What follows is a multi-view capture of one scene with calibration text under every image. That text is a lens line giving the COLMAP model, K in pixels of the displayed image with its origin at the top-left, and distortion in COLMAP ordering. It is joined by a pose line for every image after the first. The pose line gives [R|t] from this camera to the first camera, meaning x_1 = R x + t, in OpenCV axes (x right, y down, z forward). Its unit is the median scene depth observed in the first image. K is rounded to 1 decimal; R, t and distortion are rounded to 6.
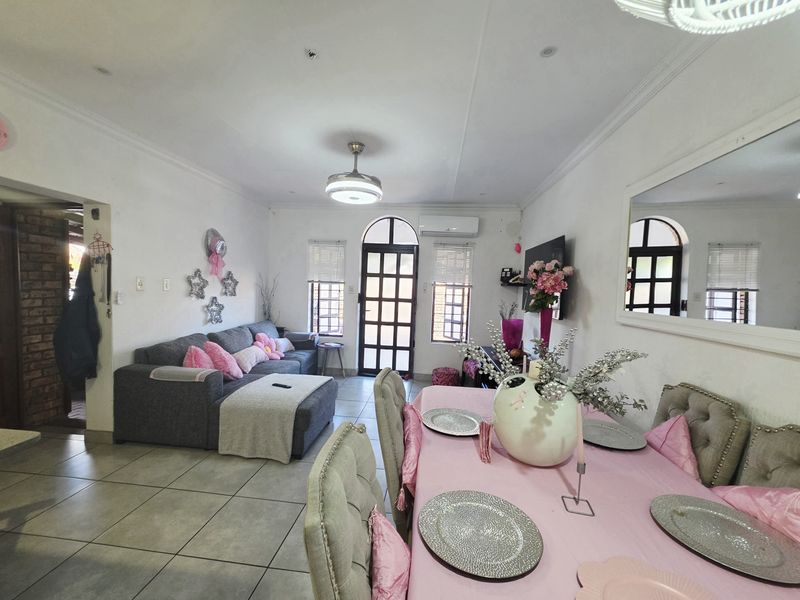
lens RADIAL K [[315.3, 0, 393.4], [0, 315.3, 300.2], [0, 0, 1]] dist [-0.003724, 0.000484]
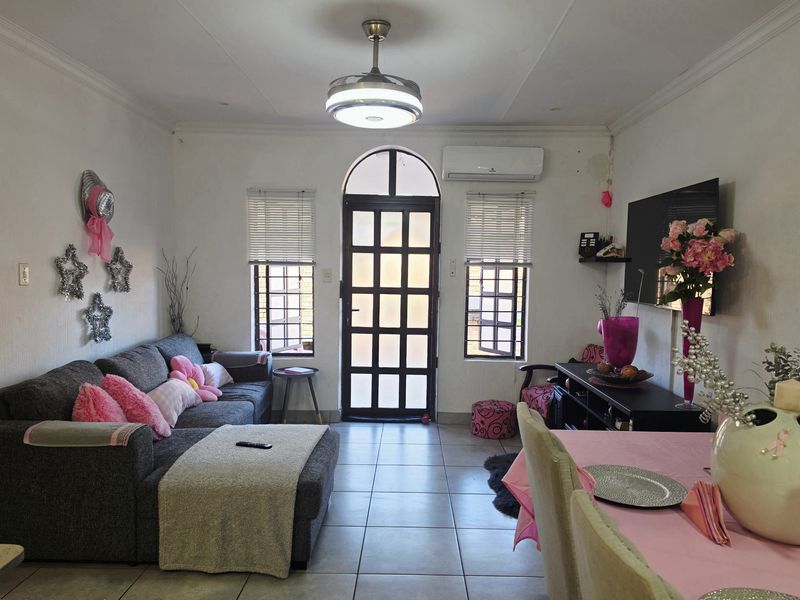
lens RADIAL K [[537.4, 0, 404.2], [0, 537.4, 301.7], [0, 0, 1]] dist [0.033554, -0.036423]
pose [[0.995494, -0.029948, 0.089967, -0.116785], [0.027962, 0.999339, 0.023252, -0.004257], [-0.090604, -0.020631, 0.995673, -0.002490]]
